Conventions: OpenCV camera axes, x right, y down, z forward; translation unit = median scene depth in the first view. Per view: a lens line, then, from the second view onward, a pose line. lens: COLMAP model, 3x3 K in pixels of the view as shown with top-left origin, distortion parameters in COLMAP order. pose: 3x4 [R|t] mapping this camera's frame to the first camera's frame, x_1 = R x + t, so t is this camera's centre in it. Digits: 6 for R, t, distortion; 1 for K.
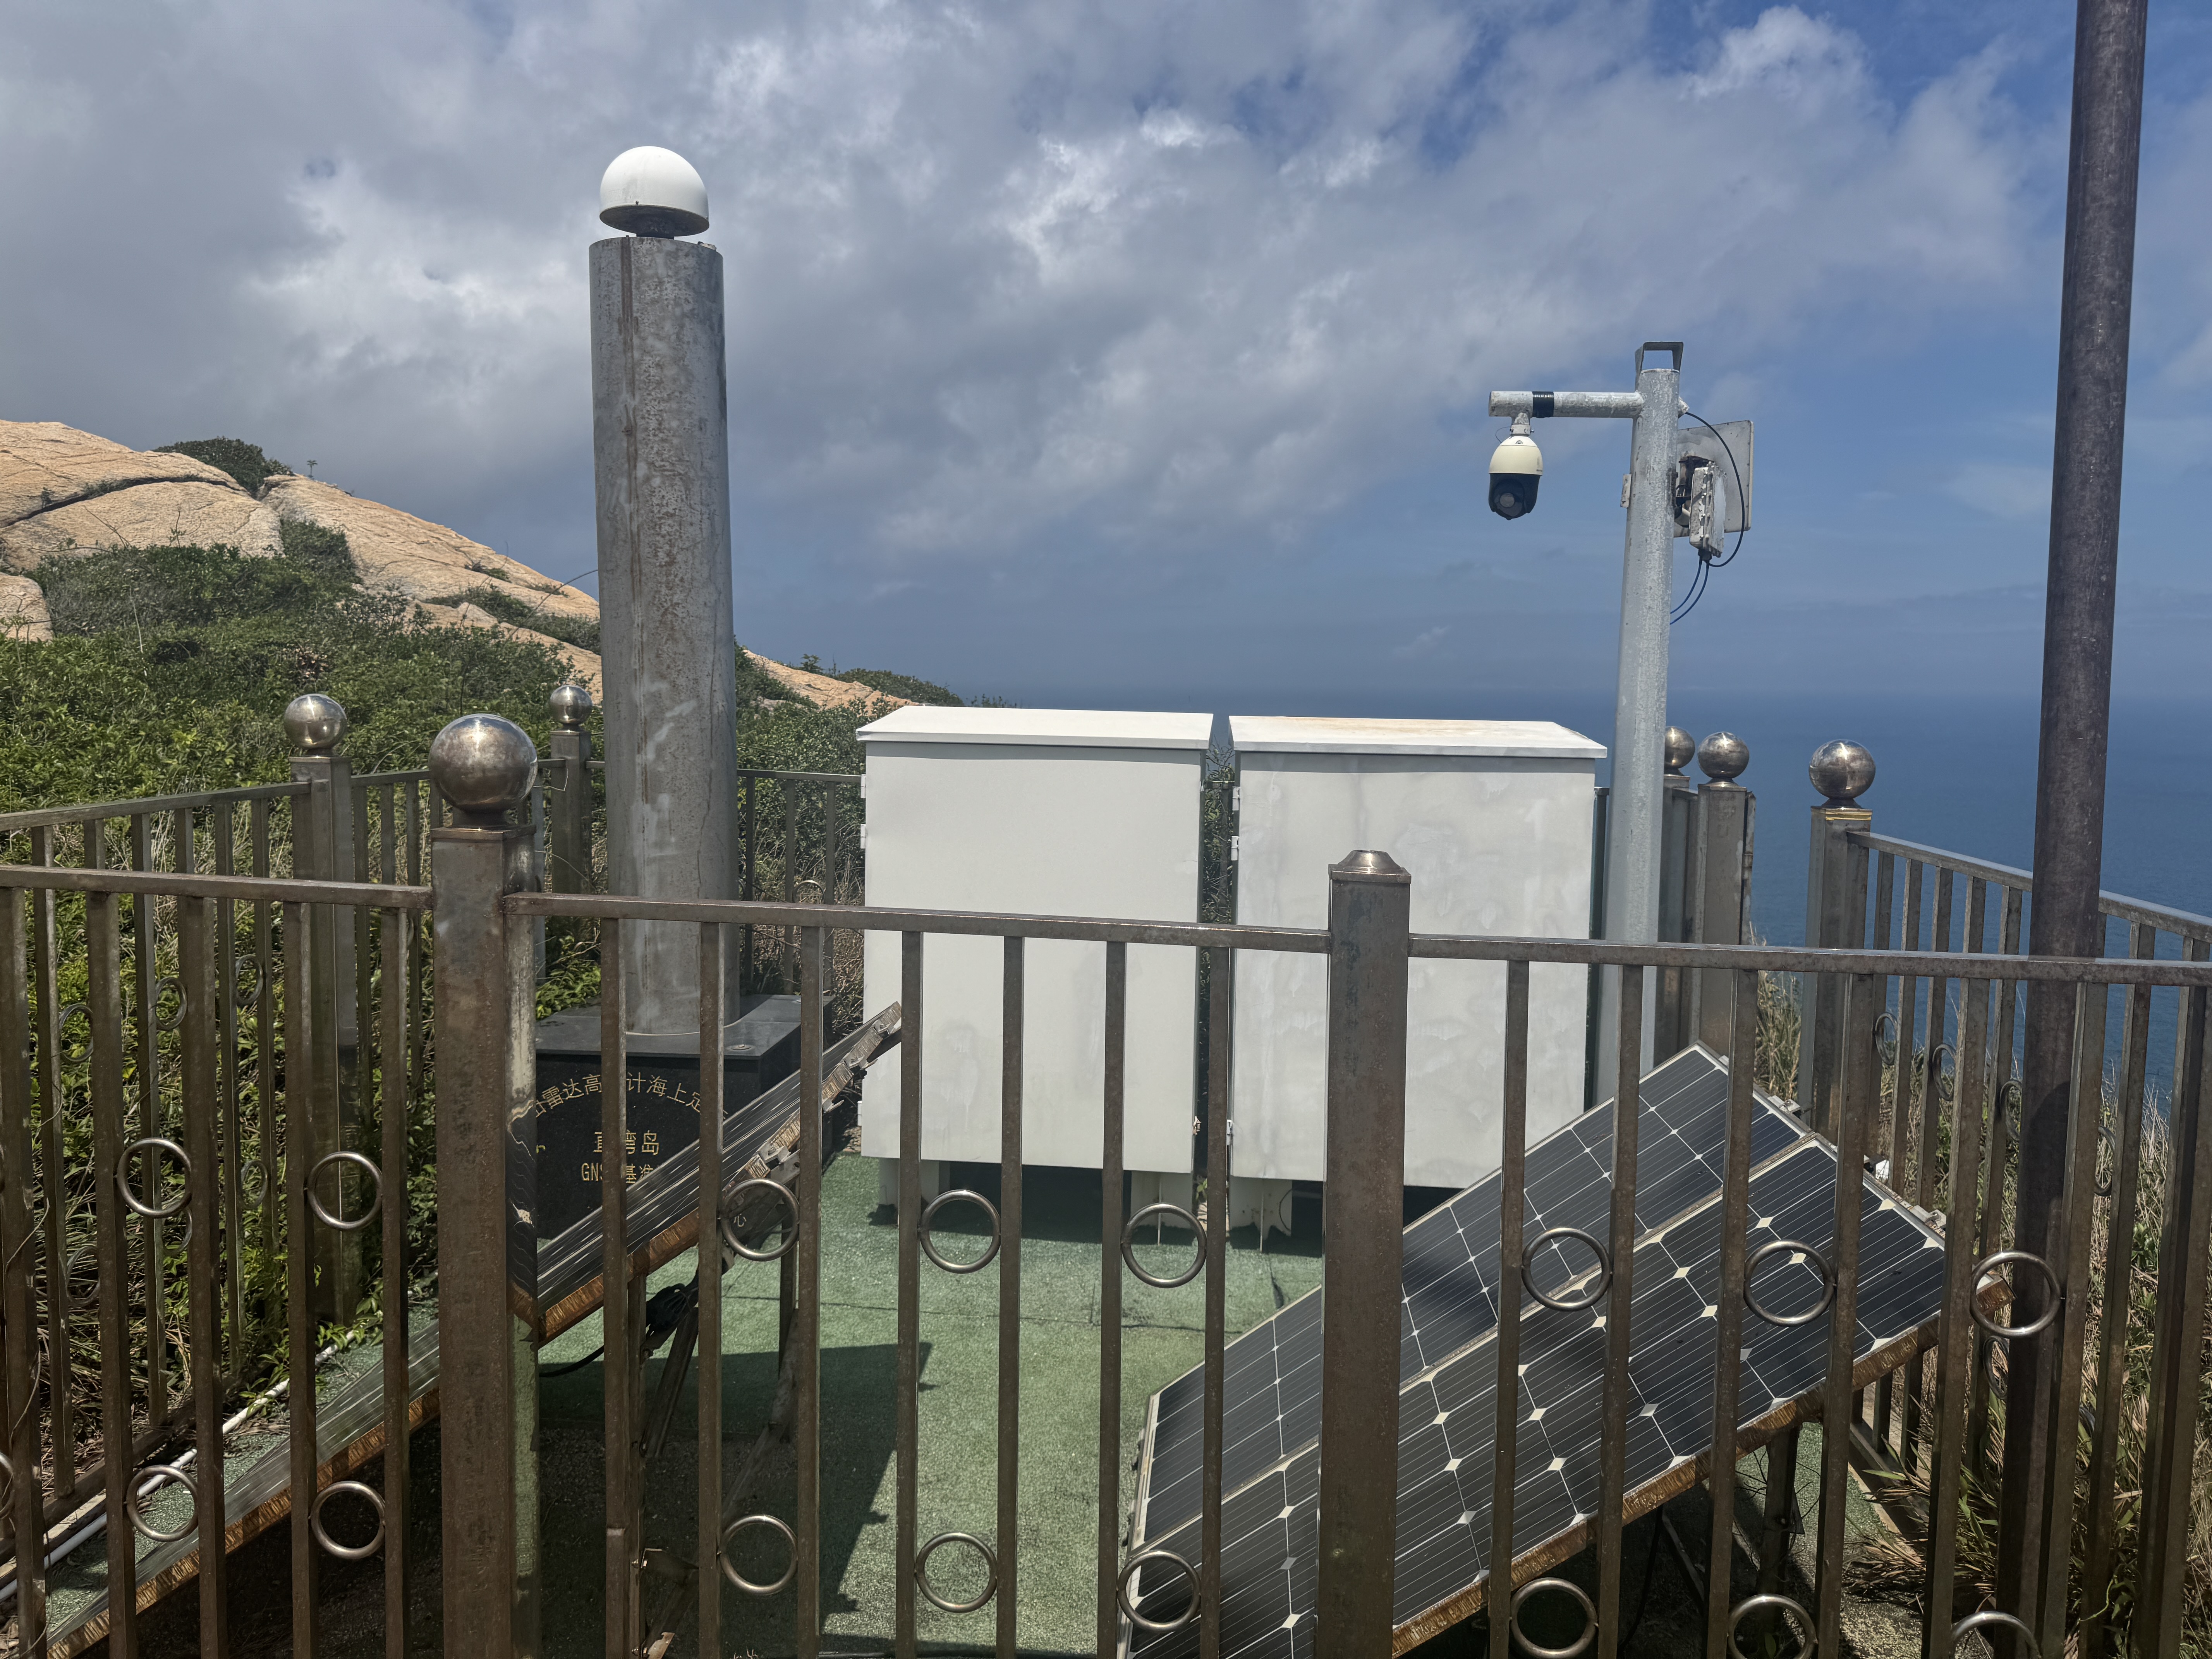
lens RADIAL K [[1573.6, 0, 1091.3], [0, 1573.6, 806.8], [0, 0, 1]] dist [0.053275, -0.092715]
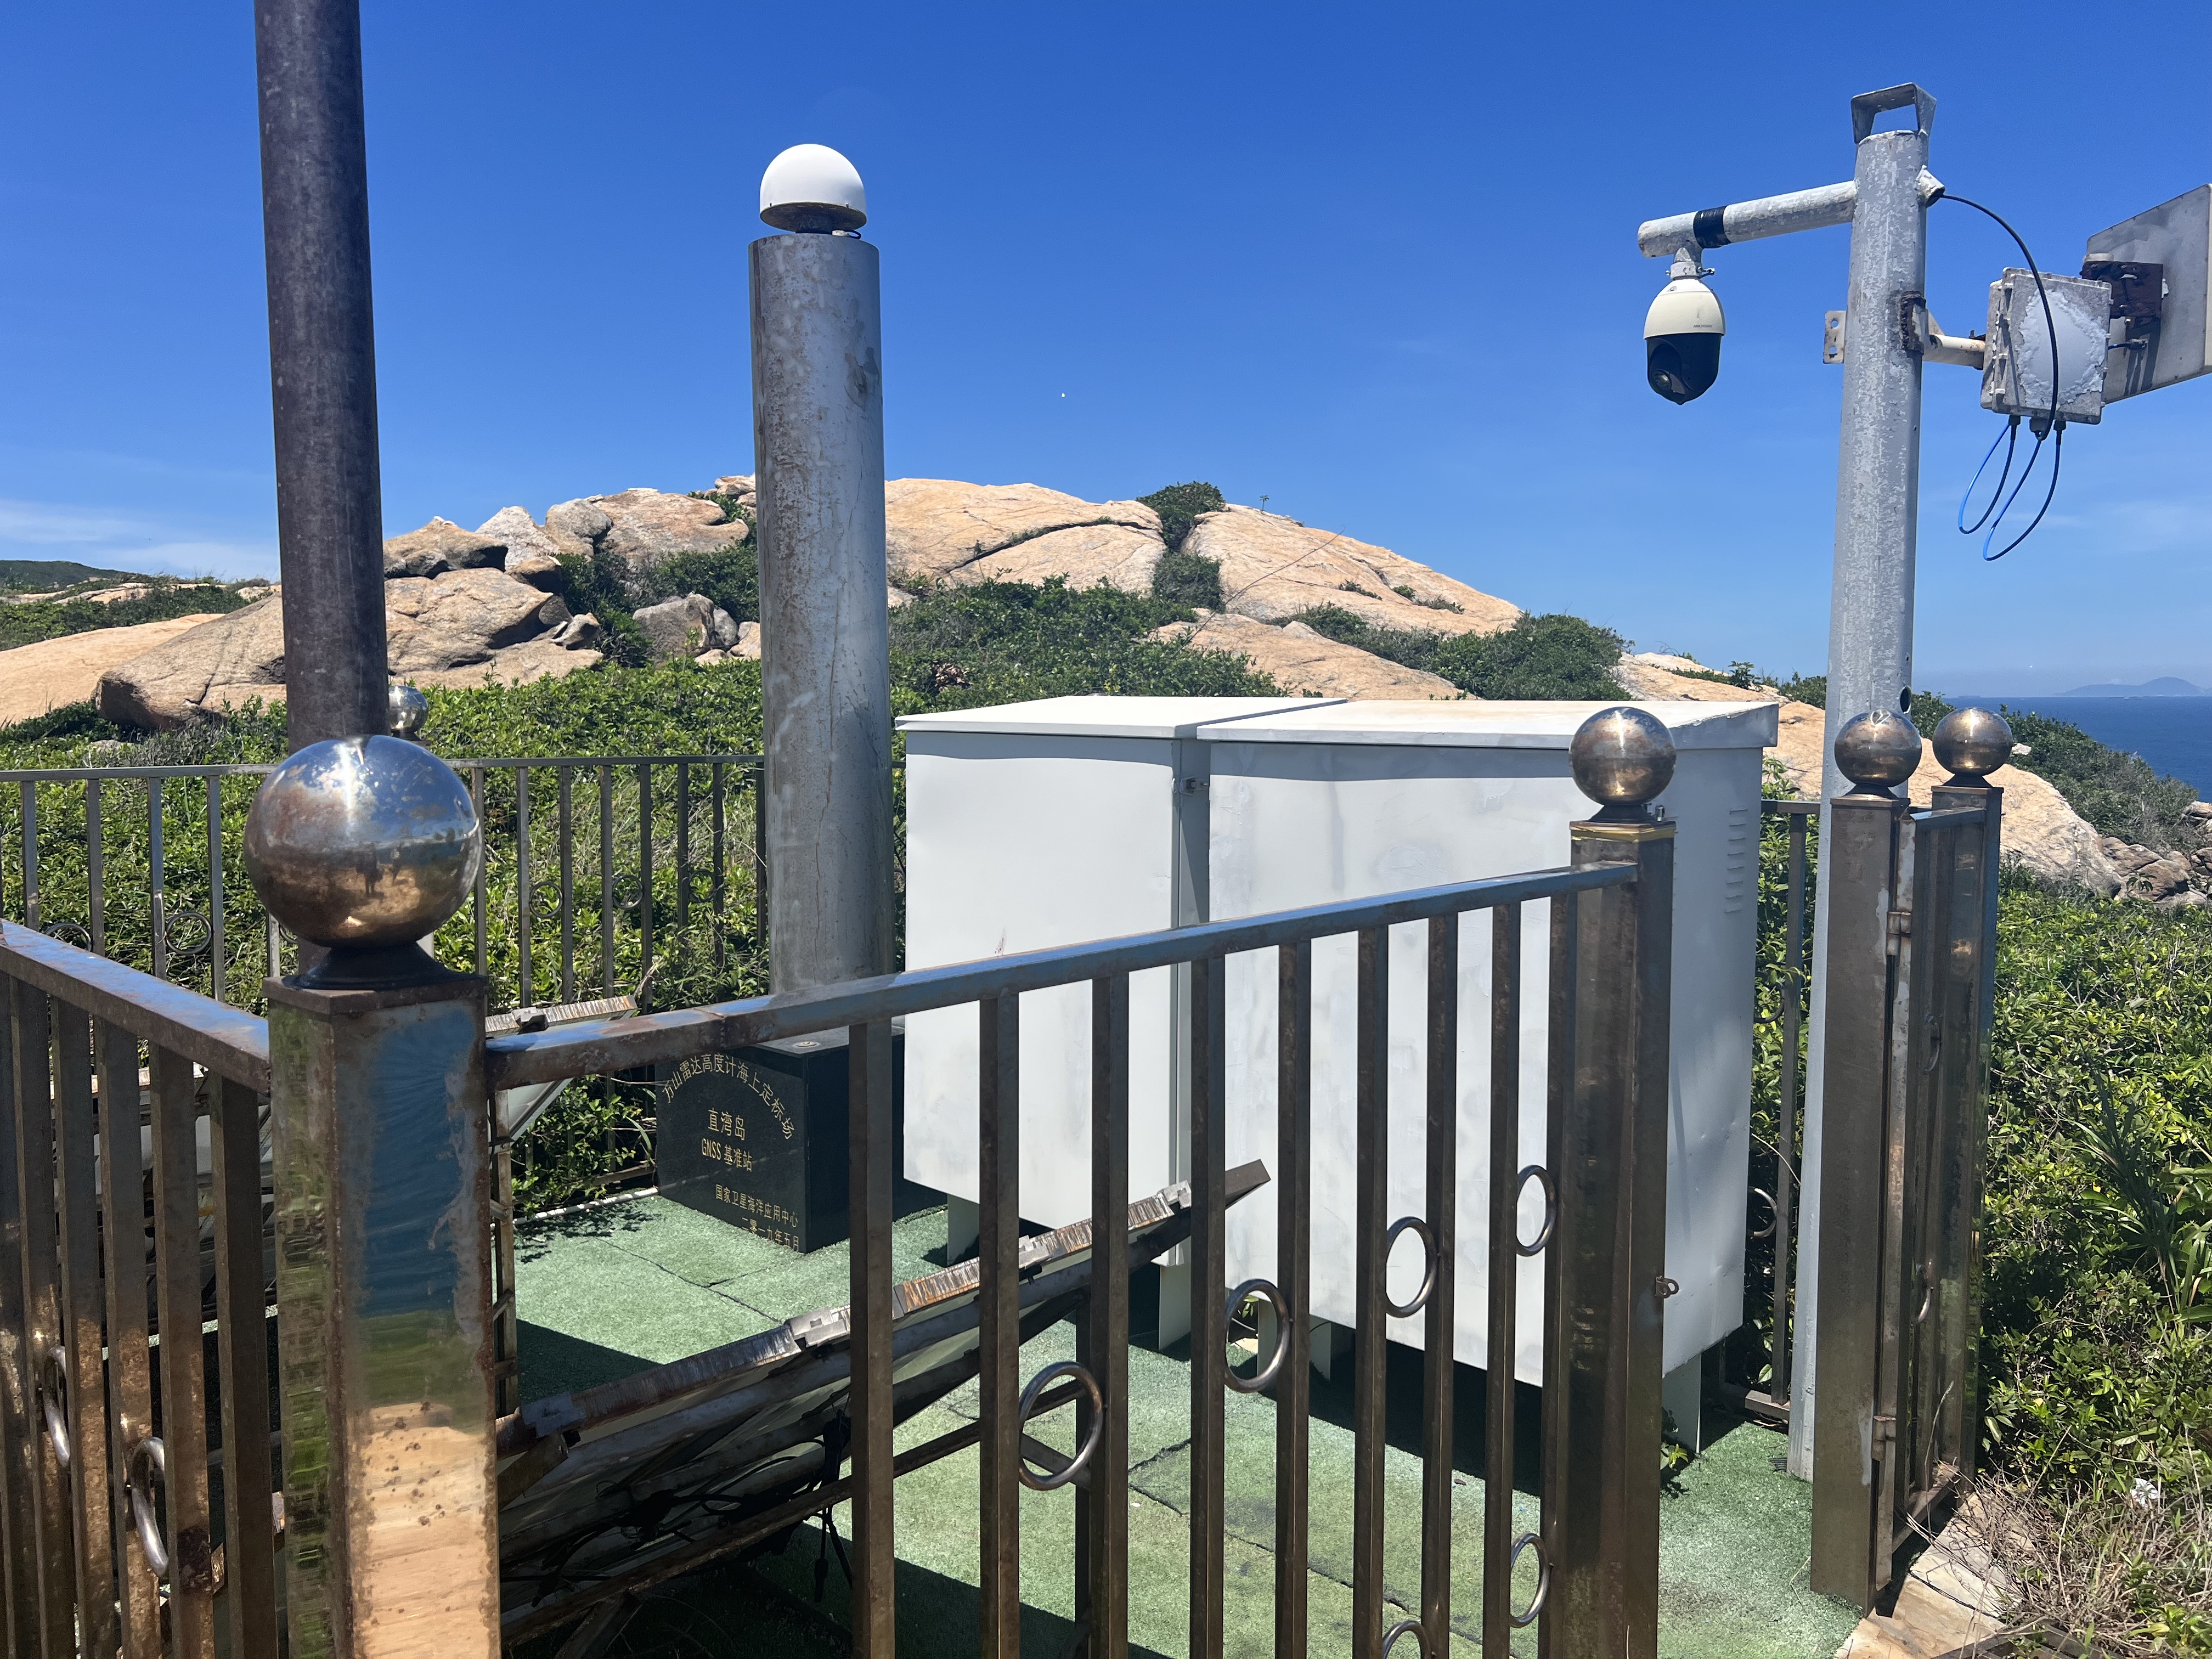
lens RADIAL K [[1639.9, 0, 1110.8], [0, 1639.9, 806.6], [0, 0, 1]] dist [0.094160, -0.159324]
pose [[0.780923, 0.024986, -0.624127, 0.690925], [-0.036651, 0.999311, -0.005854, 0.005046], [0.623551, 0.027446, 0.781301, 0.390926]]
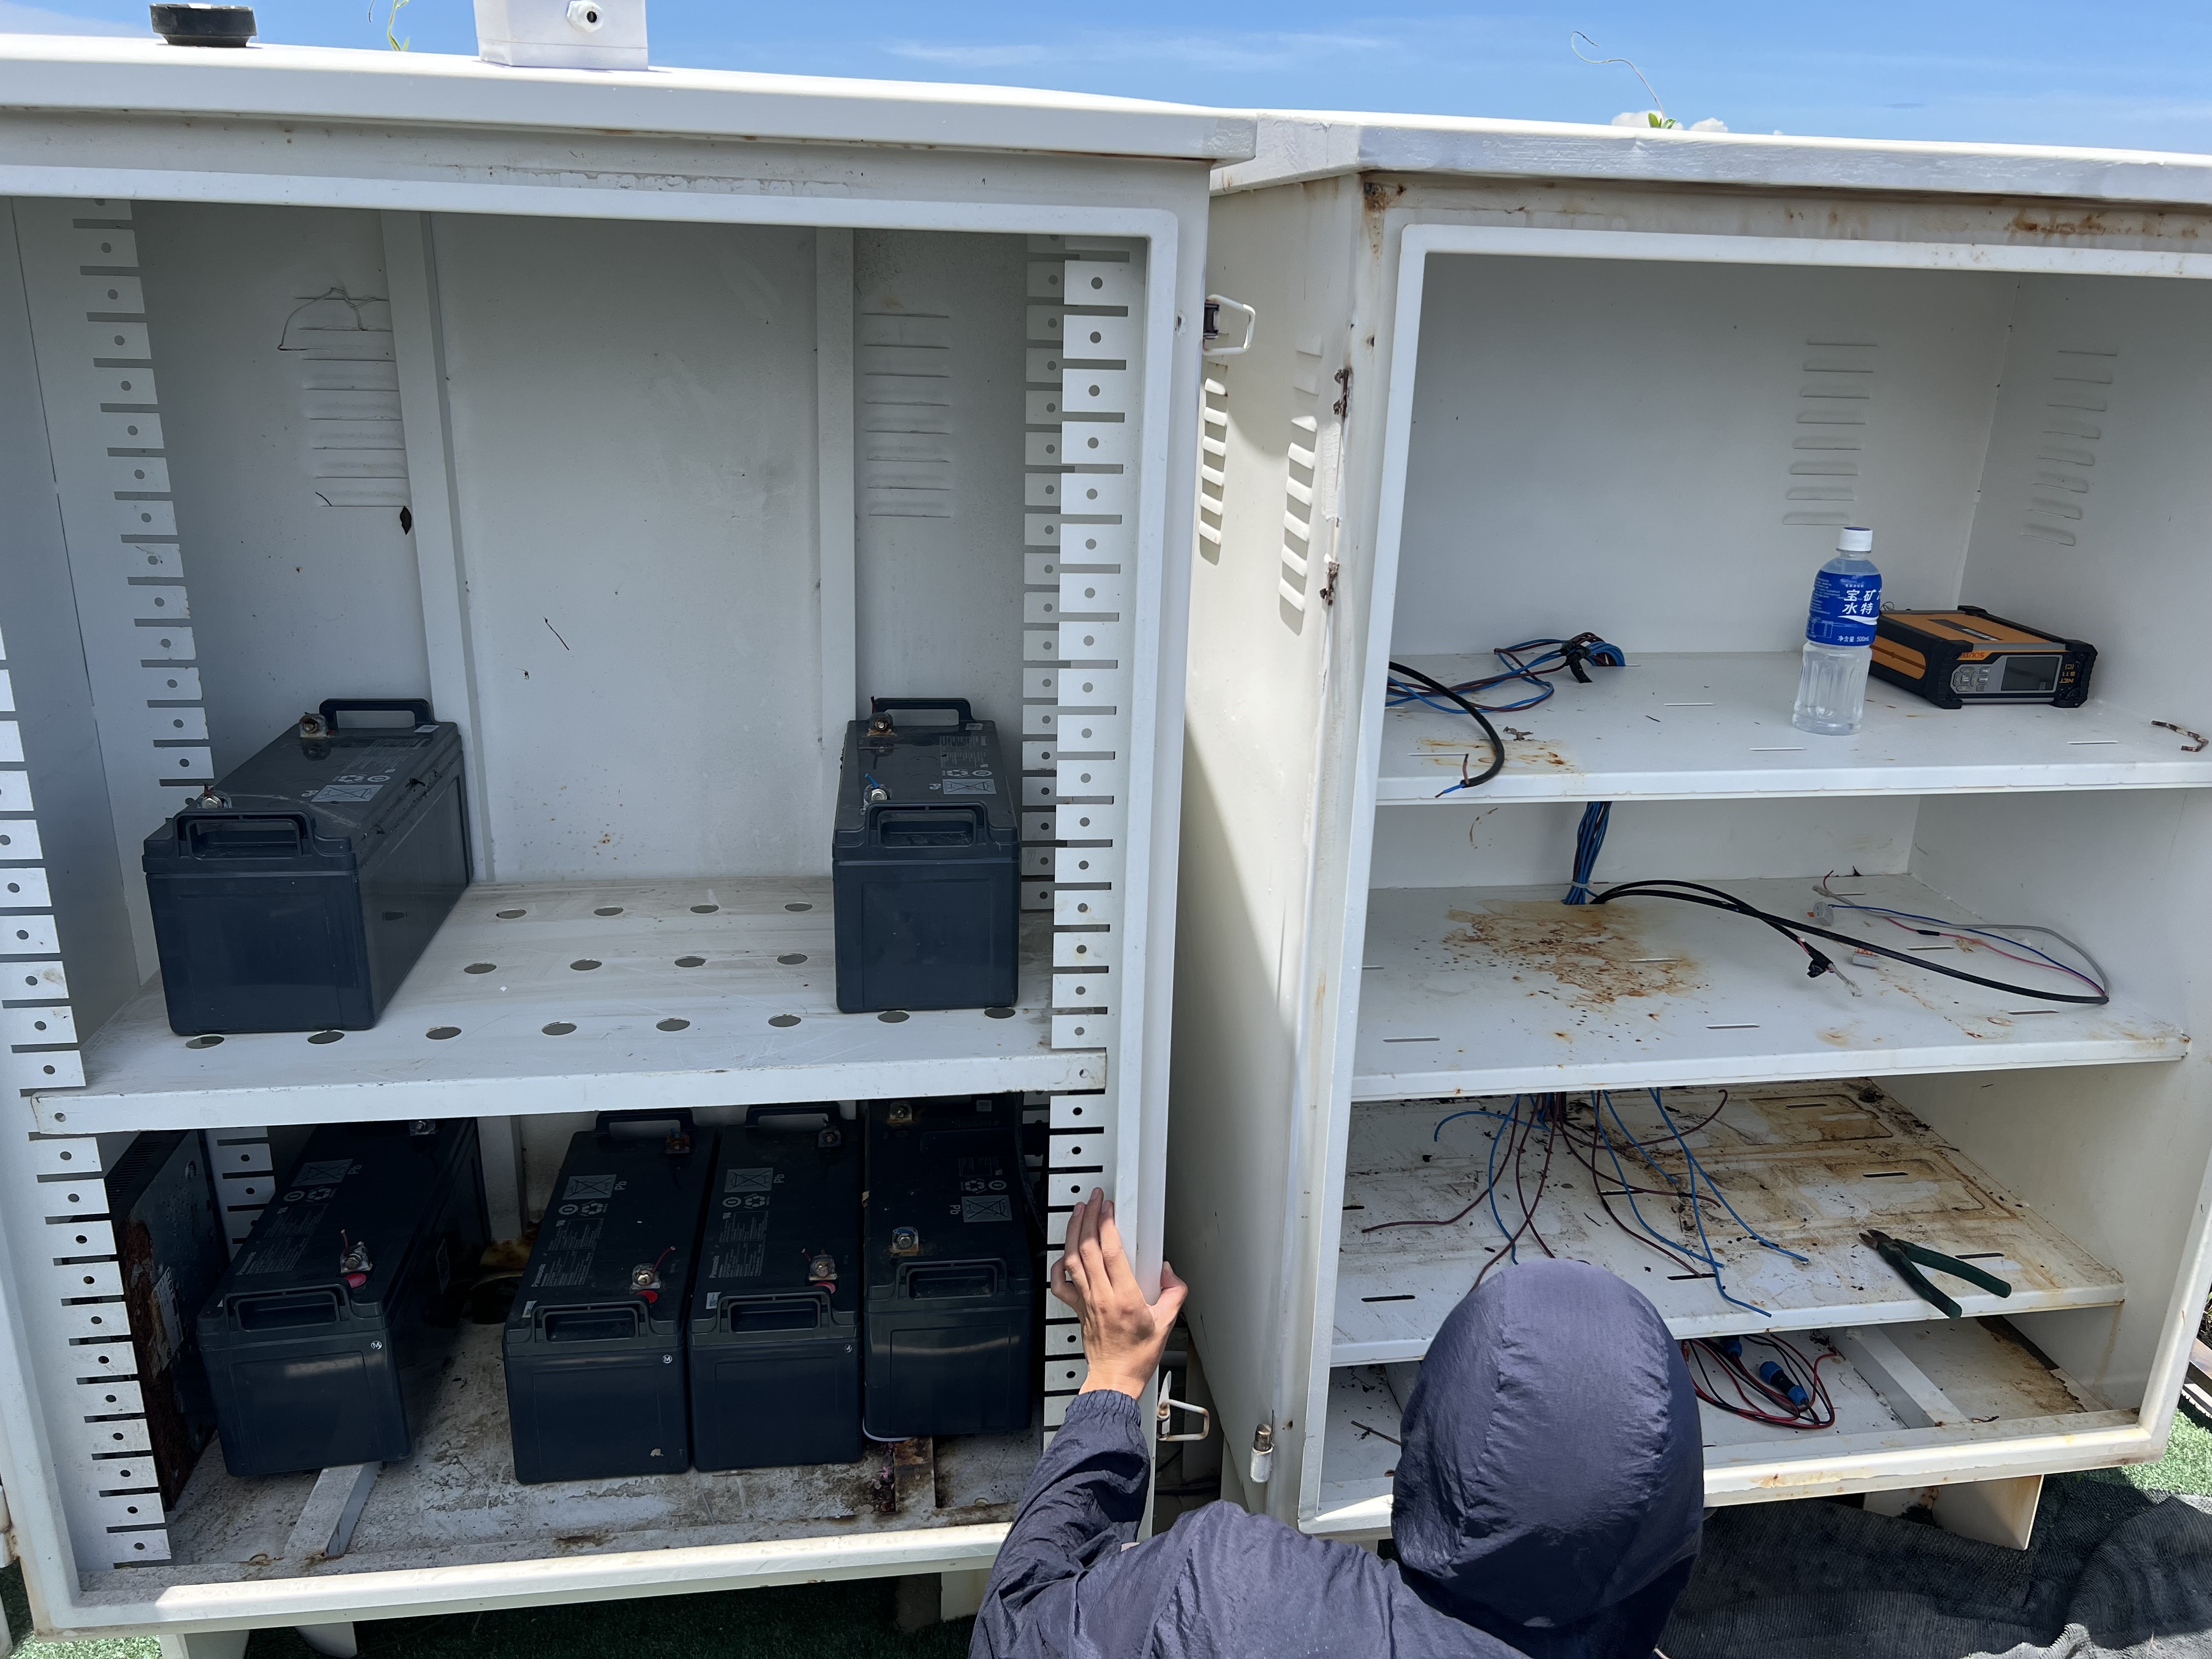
lens RADIAL K [[1682.8, 0, 1109.6], [0, 1682.8, 818.9], [0, 0, 1]] dist [0.008813, -0.008047]
pose [[0.973432, -0.064987, 0.219562, -0.013416], [0.006541, 0.966381, 0.257031, -0.006801], [-0.228884, -0.248766, 0.941131, 0.882326]]
